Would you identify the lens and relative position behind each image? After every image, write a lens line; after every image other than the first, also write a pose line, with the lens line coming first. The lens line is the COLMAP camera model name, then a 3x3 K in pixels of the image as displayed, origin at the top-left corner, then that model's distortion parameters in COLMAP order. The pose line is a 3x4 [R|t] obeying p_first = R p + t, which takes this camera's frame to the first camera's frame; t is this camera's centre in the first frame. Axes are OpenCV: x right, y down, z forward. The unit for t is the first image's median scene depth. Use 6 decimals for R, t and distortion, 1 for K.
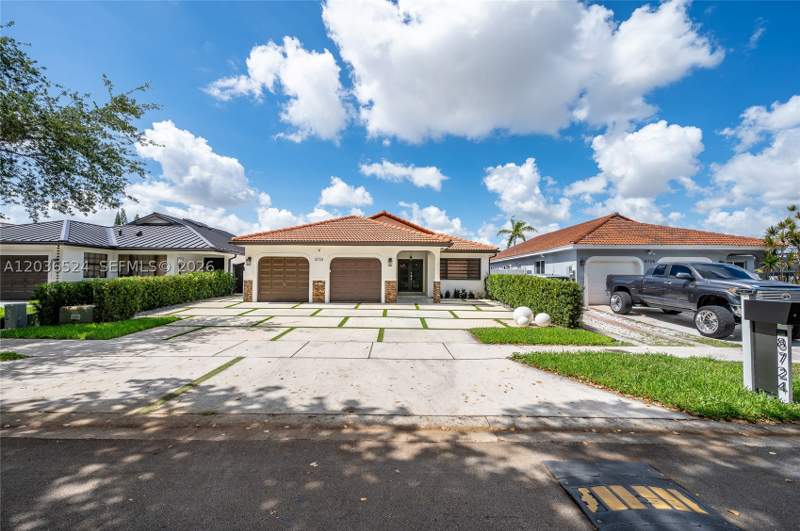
lens RADIAL K [[347.4, 0, 376.6], [0, 347.4, 274.4], [0, 0, 1]] dist [-0.001090, -0.000028]
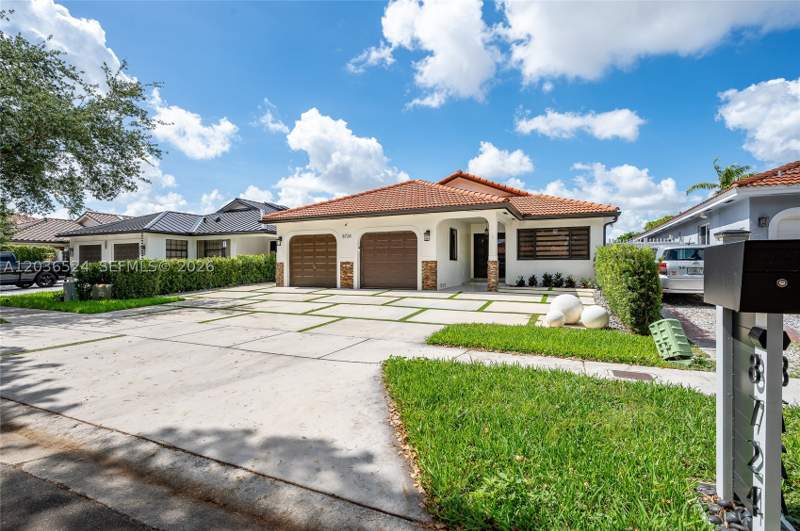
lens RADIAL K [[411.0, 0, 342.4], [0, 411.0, 265.8], [0, 0, 1]] dist [-0.000864, -0.000197]
pose [[0.899064, -0.006871, -0.437764, 0.219099], [0.009205, 0.999952, 0.003212, 0.021240], [0.437721, -0.006917, 0.899084, 0.105423]]
